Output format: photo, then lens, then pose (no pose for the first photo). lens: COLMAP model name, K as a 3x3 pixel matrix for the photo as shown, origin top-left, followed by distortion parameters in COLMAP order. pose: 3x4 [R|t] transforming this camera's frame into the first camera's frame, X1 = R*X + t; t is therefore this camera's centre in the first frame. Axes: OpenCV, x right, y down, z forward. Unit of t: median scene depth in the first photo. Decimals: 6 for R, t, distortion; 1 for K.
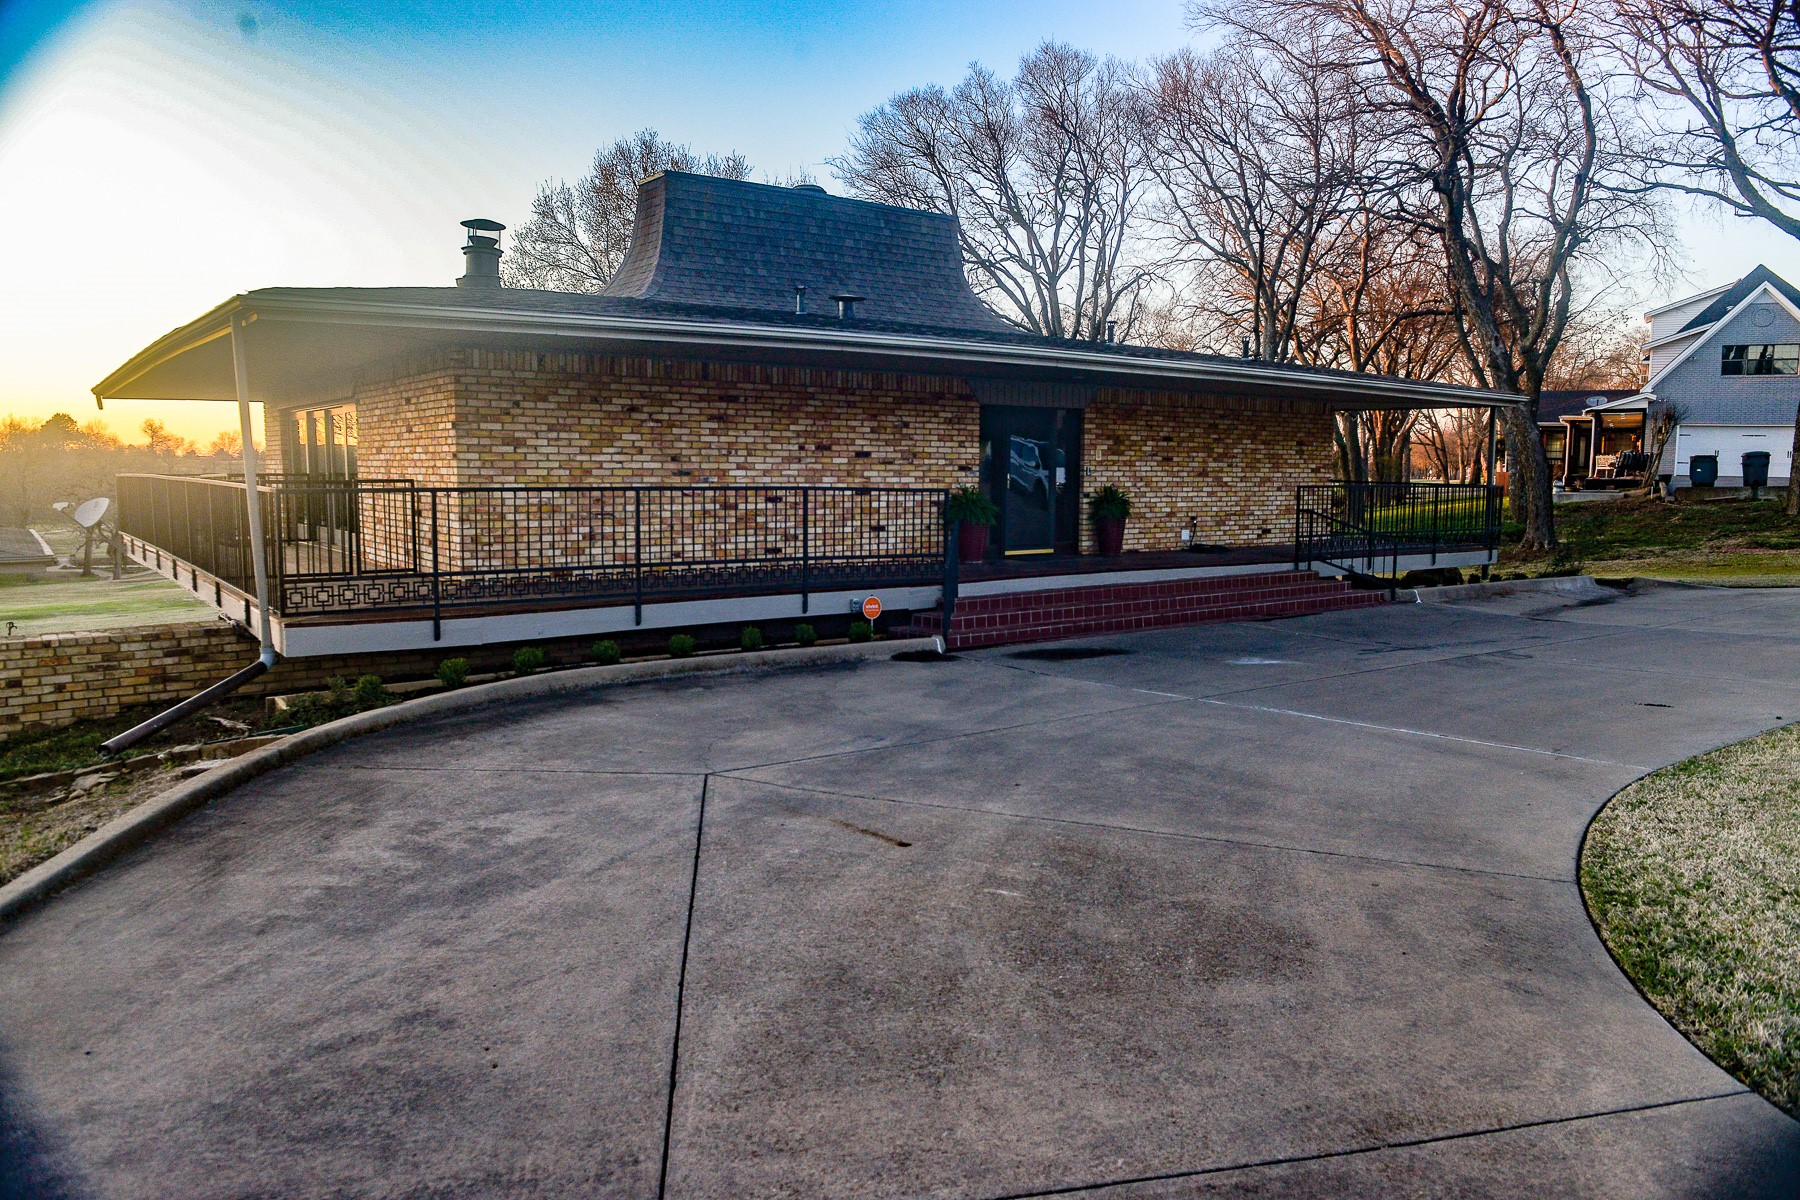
lens RADIAL K [[1239.7, 0, 895.9], [0, 1239.7, 600.4], [0, 0, 1]] dist [-0.058873, -0.001477]
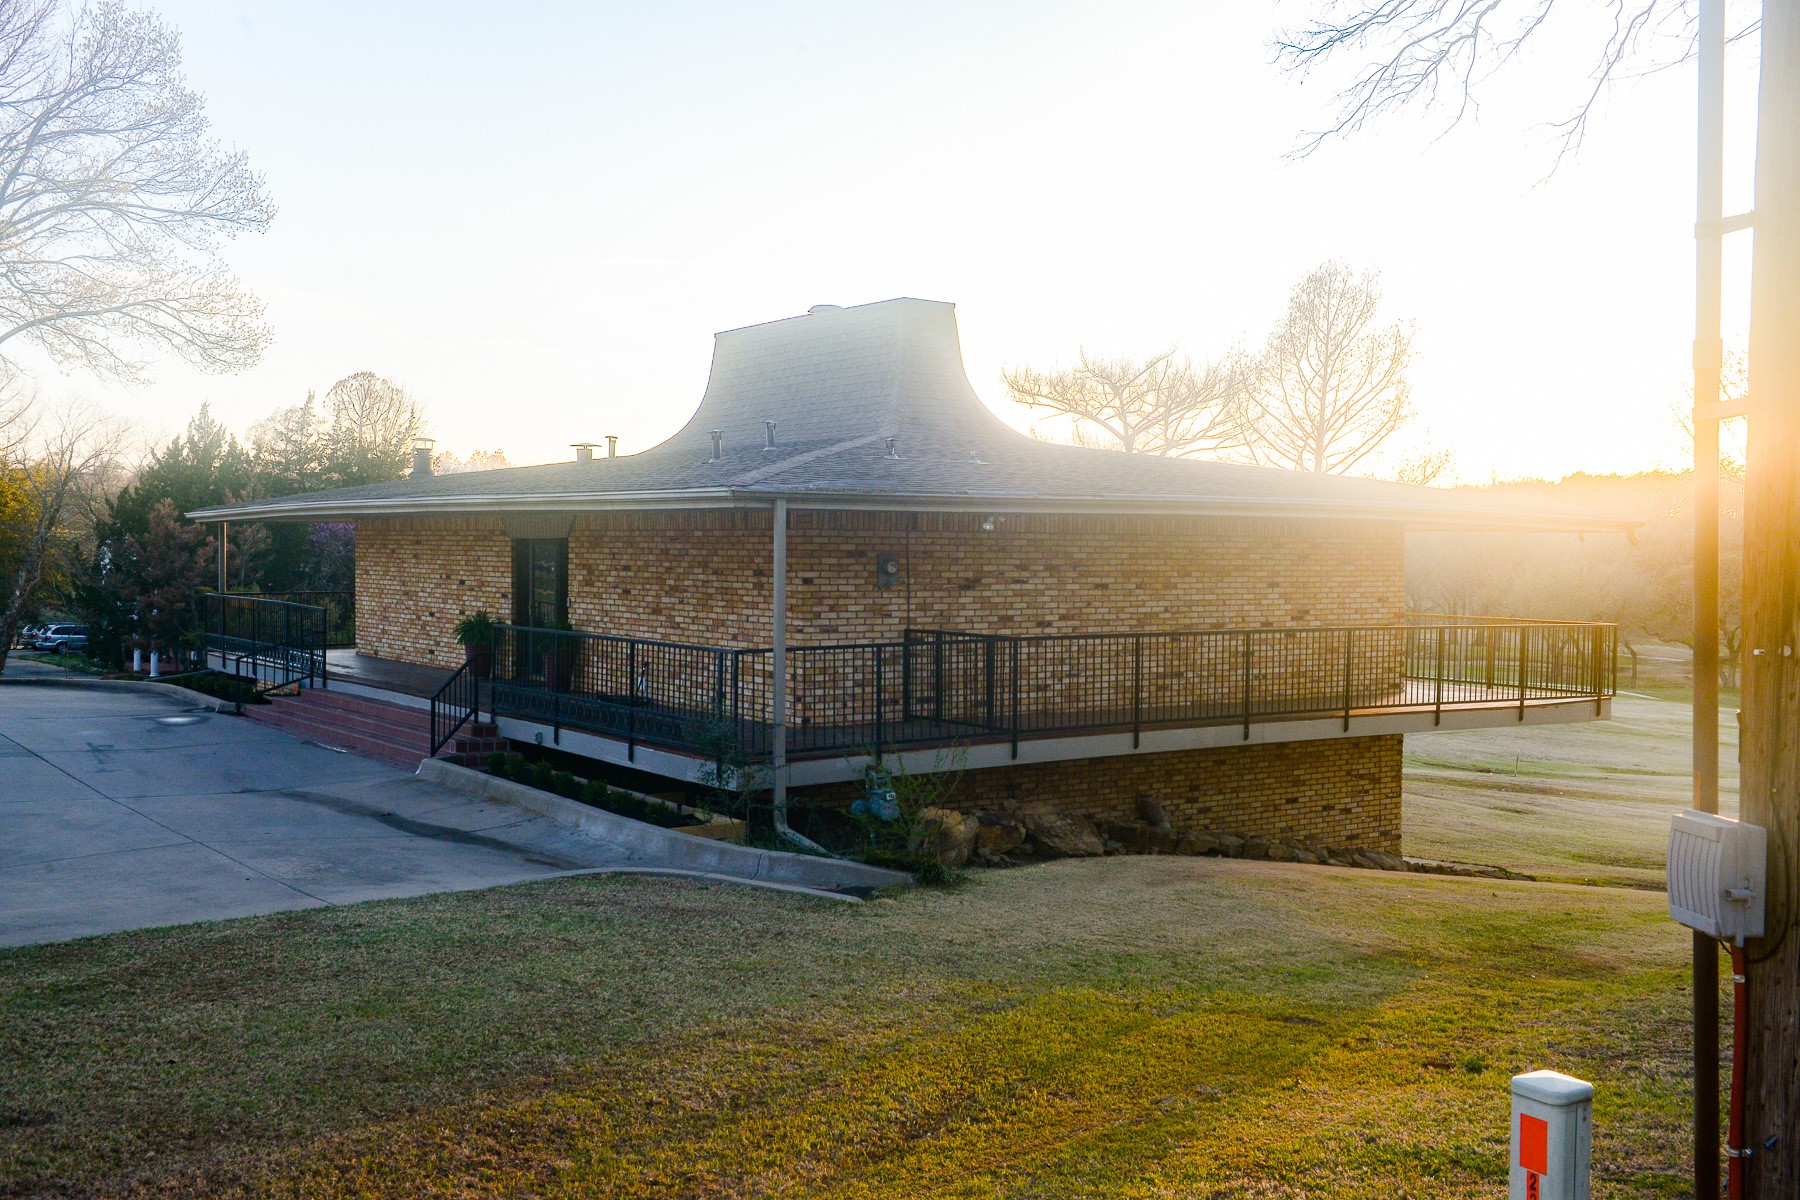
lens RADIAL K [[1787.7, 0, 922.9], [0, 1787.7, 633.9], [0, 0, 1]] dist [0.054114, 0.000000]
pose [[-0.006874, 0.042639, -0.999067, 1.889320], [-0.116166, 0.992292, 0.043149, -0.211526], [0.993206, 0.116354, -0.001868, 1.572528]]
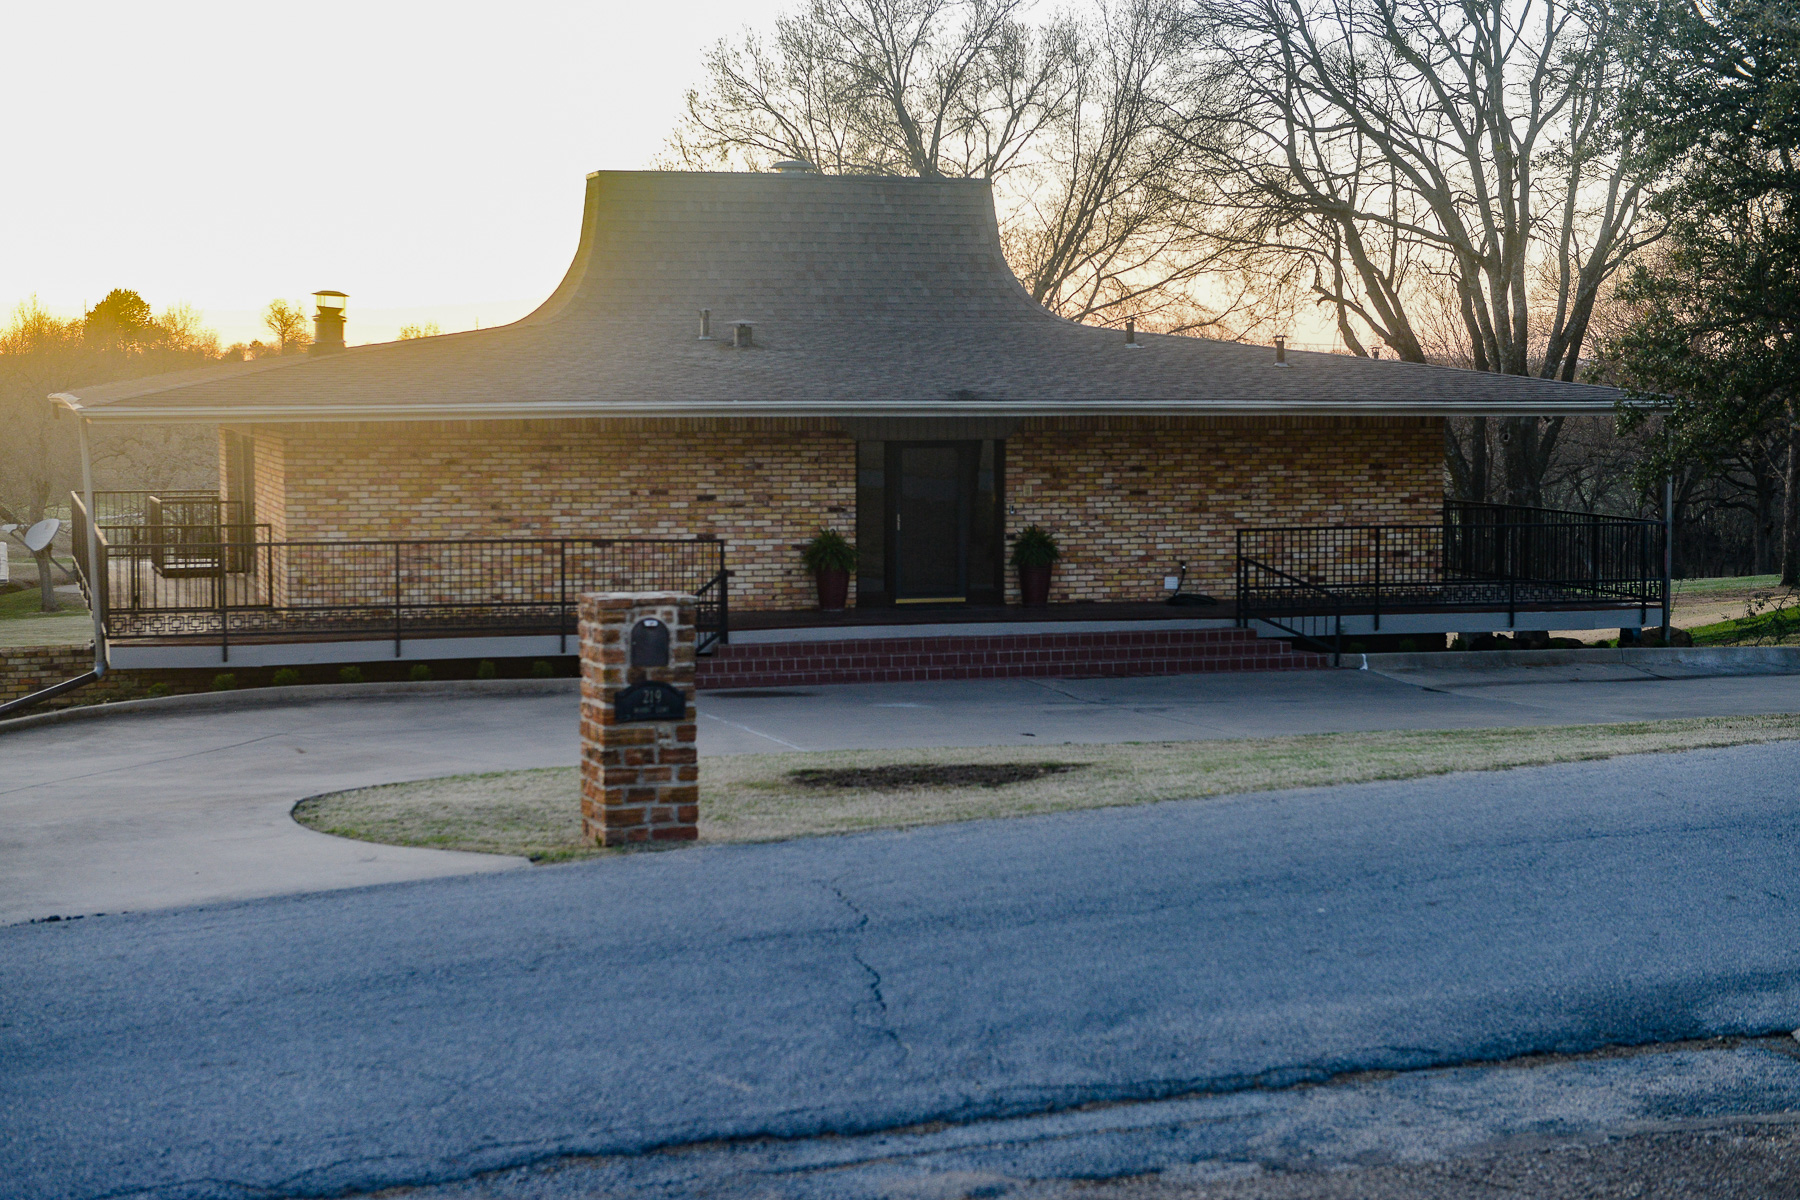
lens RADIAL K [[2911.2, 0, 903.1], [0, 2911.2, 592.4], [0, 0, 1]] dist [0.107748, 0.000000]
pose [[0.938509, 0.019791, -0.344687, 0.981671], [-0.030756, 0.999179, -0.026372, 0.013925], [0.343882, 0.035352, 0.938347, -1.188508]]
